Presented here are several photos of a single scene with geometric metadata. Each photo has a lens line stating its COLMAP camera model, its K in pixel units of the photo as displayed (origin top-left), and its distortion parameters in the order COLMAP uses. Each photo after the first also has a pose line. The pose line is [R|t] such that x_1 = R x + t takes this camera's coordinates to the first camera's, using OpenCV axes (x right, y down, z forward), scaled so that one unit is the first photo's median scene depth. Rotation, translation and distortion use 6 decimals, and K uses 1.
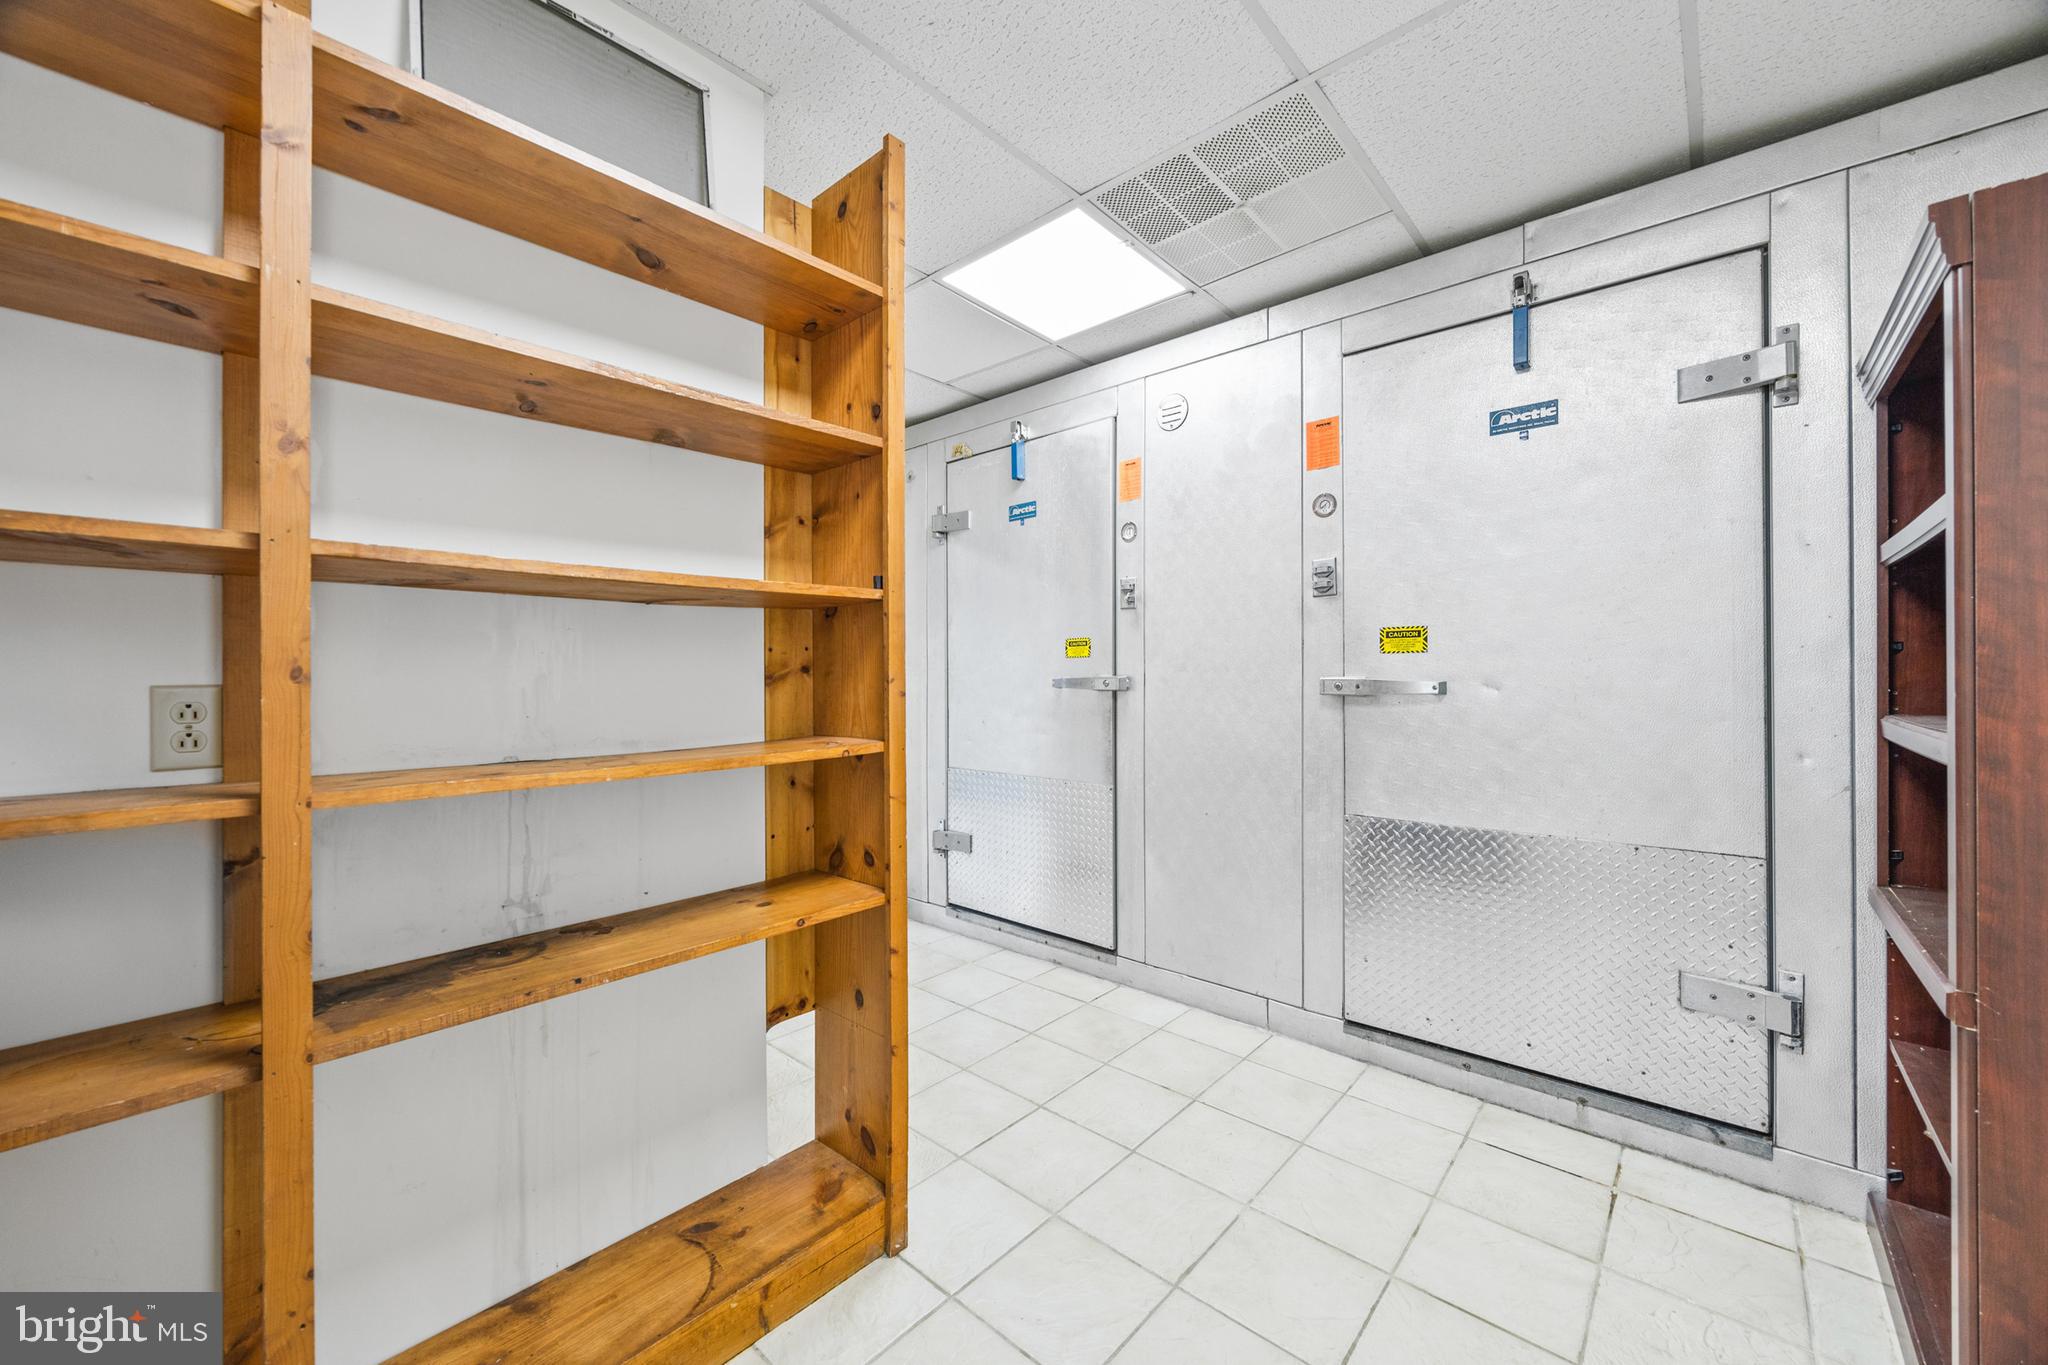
lens RADIAL K [[786.8, 0, 1026.8], [0, 786.8, 678.0], [0, 0, 1]] dist [0.000134, 0.000010]
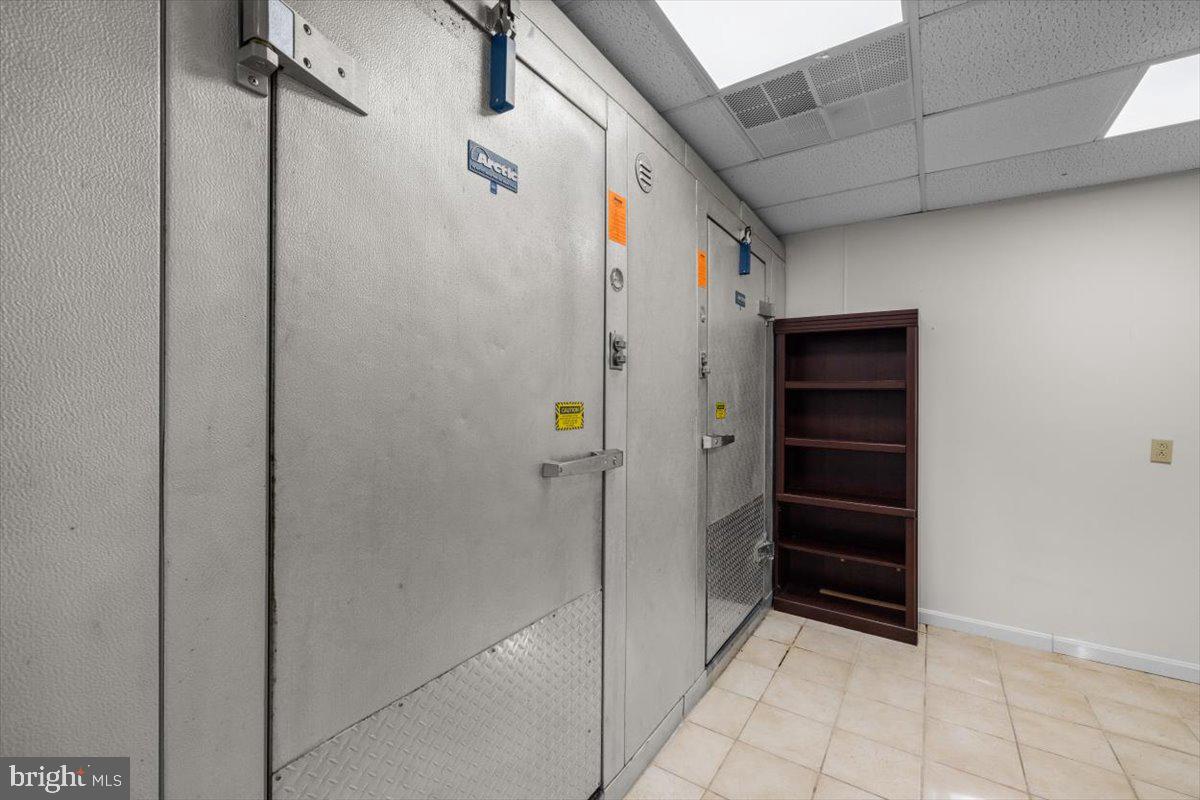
lens RADIAL K [[514.5, 0, 600.8], [0, 514.5, 396.5], [0, 0, 1]] dist [-0.002046, -0.000149]
pose [[-0.146609, -0.003380, 0.989189, -0.410527], [-0.002655, 0.999992, 0.003023, -0.059408], [-0.989191, -0.002183, -0.146616, 1.078667]]
